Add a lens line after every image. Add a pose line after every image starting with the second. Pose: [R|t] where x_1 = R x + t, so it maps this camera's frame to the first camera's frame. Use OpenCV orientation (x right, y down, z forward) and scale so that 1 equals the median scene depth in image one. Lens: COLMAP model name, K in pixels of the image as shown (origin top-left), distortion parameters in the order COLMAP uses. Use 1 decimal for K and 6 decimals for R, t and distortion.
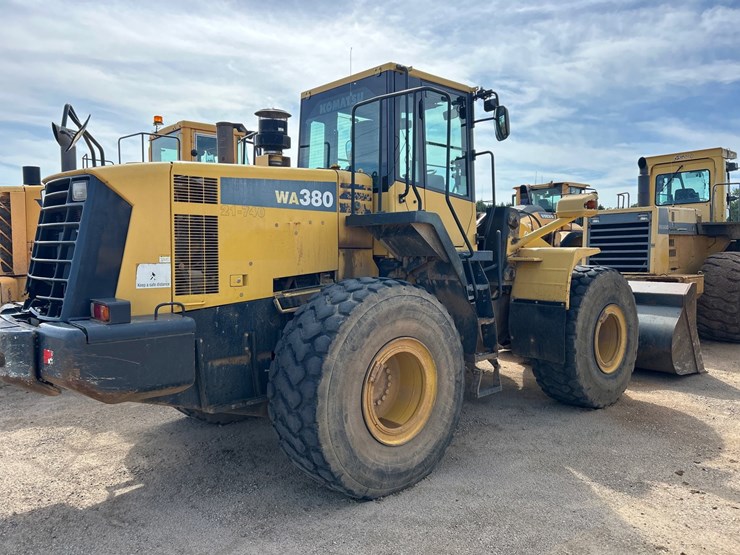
lens RADIAL K [[560.6, 0, 371.7], [0, 560.6, 274.8], [0, 0, 1]] dist [0.051011, -0.045141]
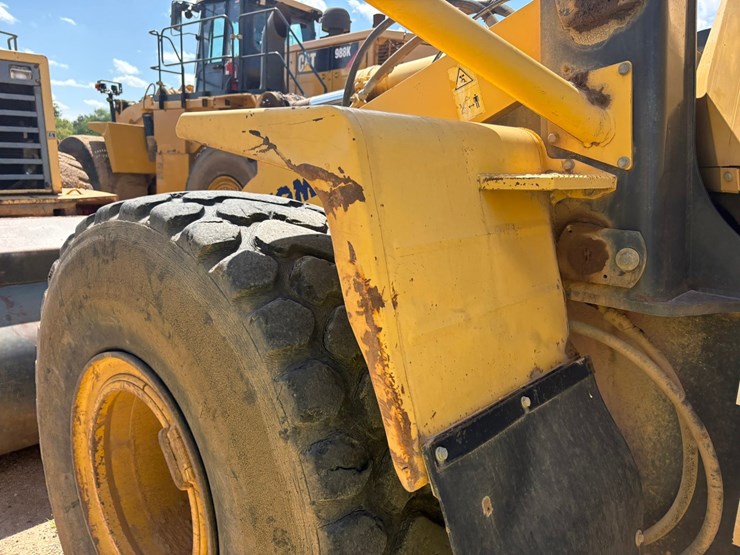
lens RADIAL K [[560.6, 0, 369.7], [0, 560.6, 279.7], [0, 0, 1]] dist [0.051011, -0.045141]
pose [[-0.136059, -0.203336, 0.969609, -0.097596], [0.007117, 0.978485, 0.206196, -0.045575], [-0.990675, 0.034955, -0.131684, 1.287286]]
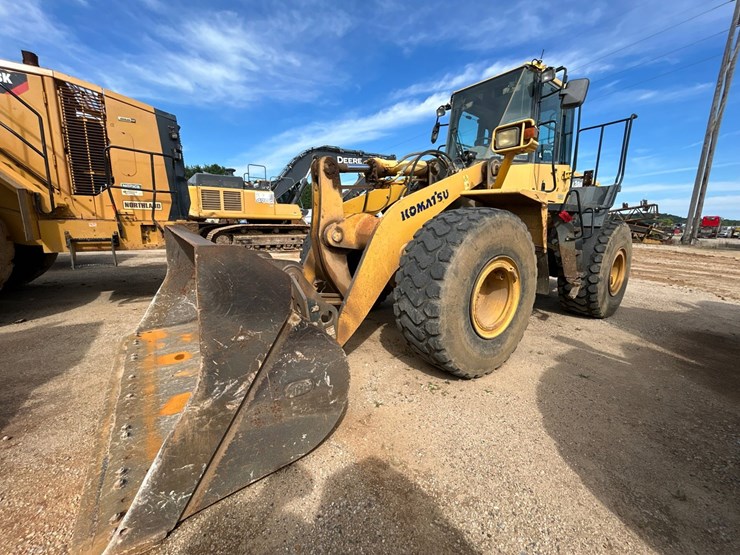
lens RADIAL K [[297.6, 0, 367.4], [0, 297.6, 278.6], [0, 0, 1]] dist [-0.002294, 0.000337]
pose [[-0.994105, -0.056374, 0.092615, 0.300787], [-0.033122, 0.971267, 0.235676, -0.026956], [-0.103240, 0.231219, -0.967409, 1.809978]]
